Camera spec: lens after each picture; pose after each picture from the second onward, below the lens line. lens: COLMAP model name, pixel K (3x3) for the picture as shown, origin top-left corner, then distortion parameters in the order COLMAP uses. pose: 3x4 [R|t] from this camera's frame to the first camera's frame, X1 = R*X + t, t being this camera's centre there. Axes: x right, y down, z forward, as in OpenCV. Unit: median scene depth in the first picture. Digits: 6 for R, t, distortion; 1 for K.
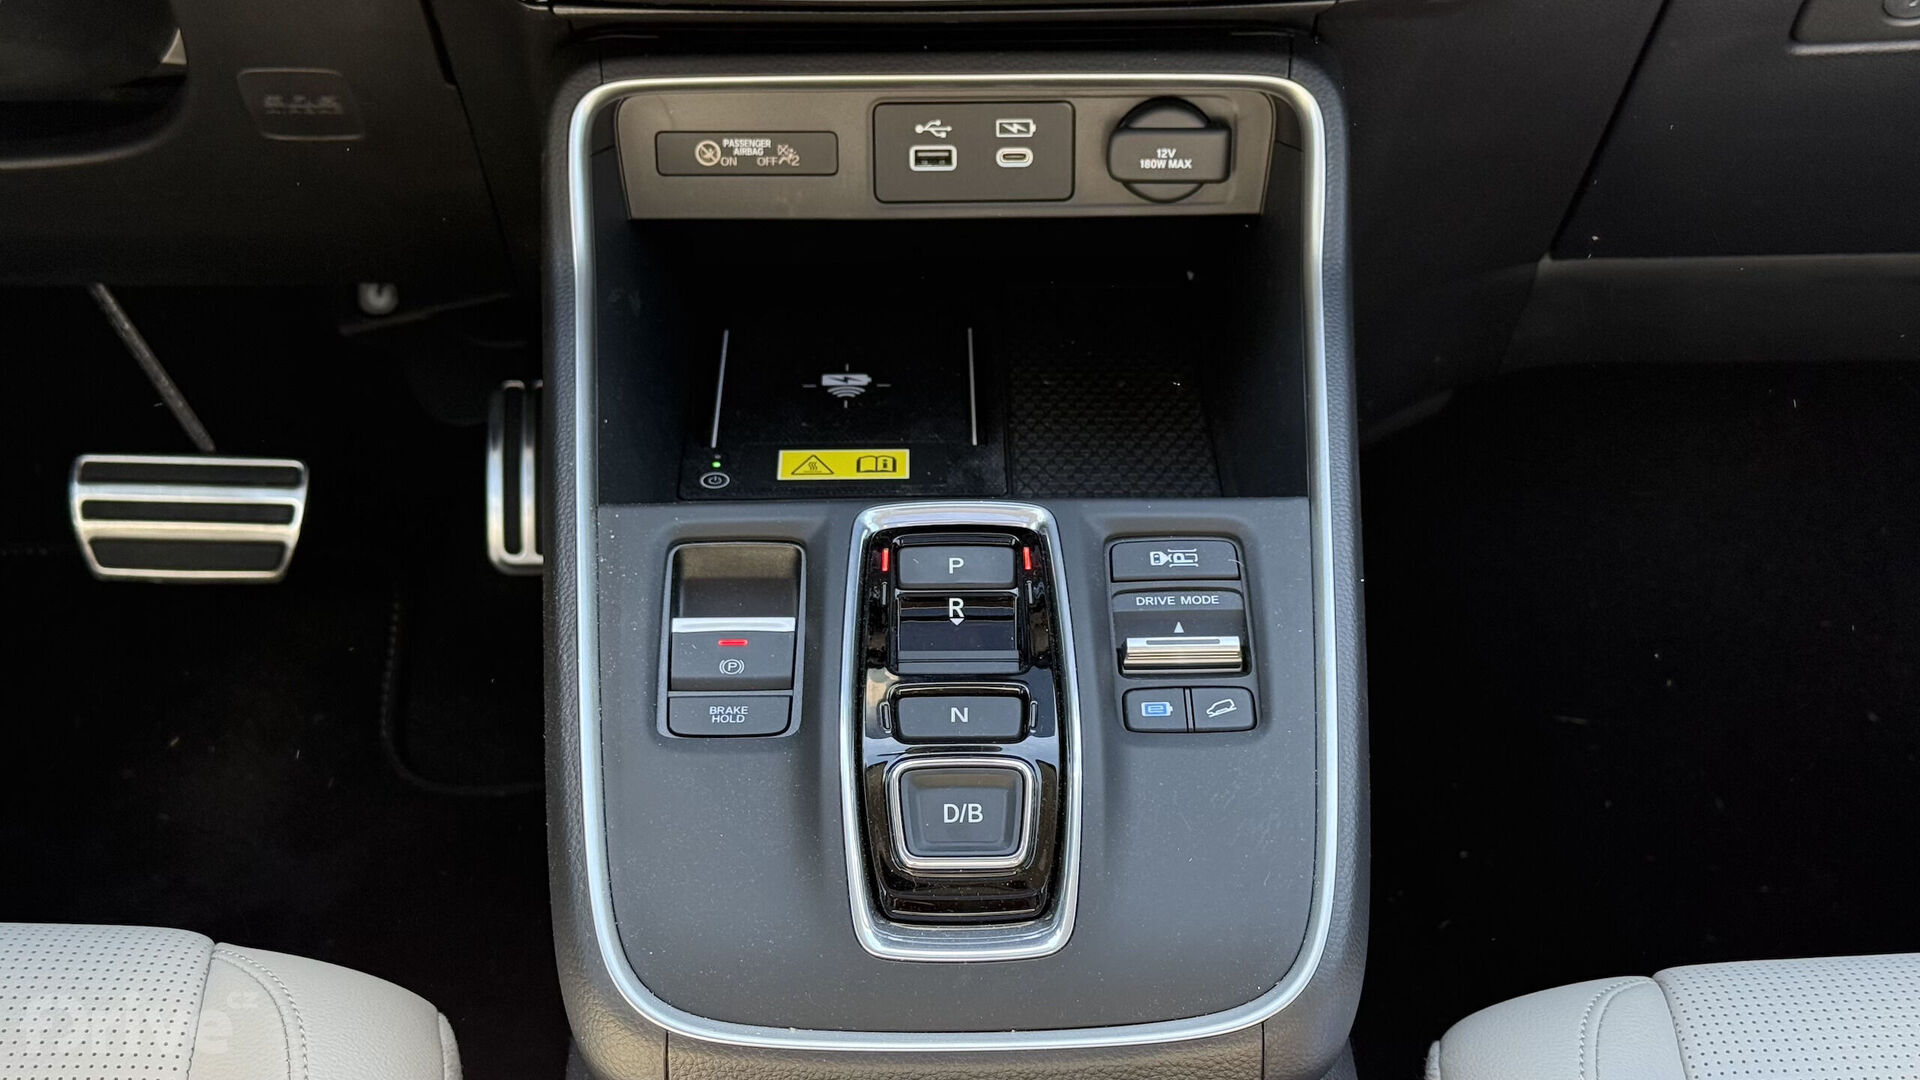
lens RADIAL K [[2680.3, 0, 960.0], [0, 2680.3, 540.0], [0, 0, 1]] dist [-0.009945, 0.024654]
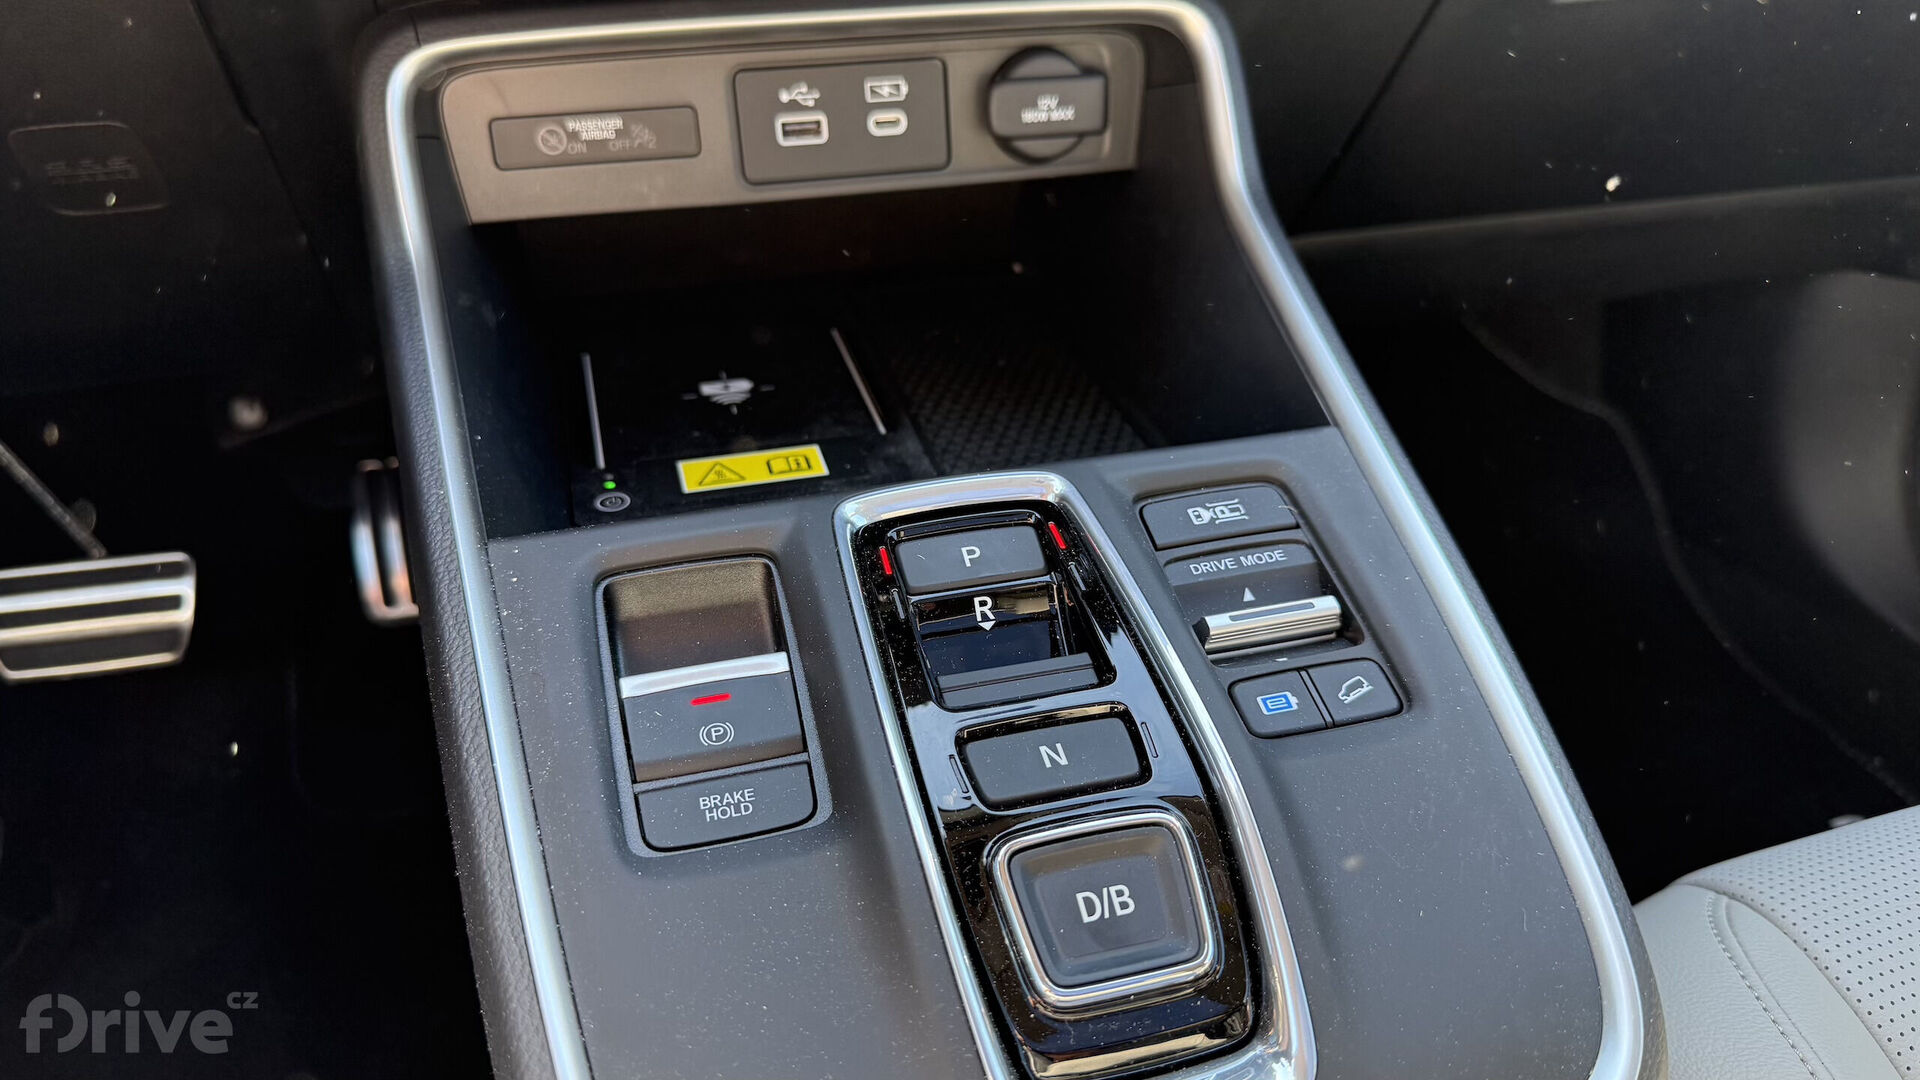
lens RADIAL K [[1397.1, 0, 960.0], [0, 1397.1, 540.0], [0, 0, 1]] dist [0.069089, -0.041101]
pose [[0.968266, -0.130556, 0.213111, -0.081159], [0.130284, 0.991357, 0.015382, -0.001750], [-0.213277, 0.012871, 0.976907, 0.522636]]
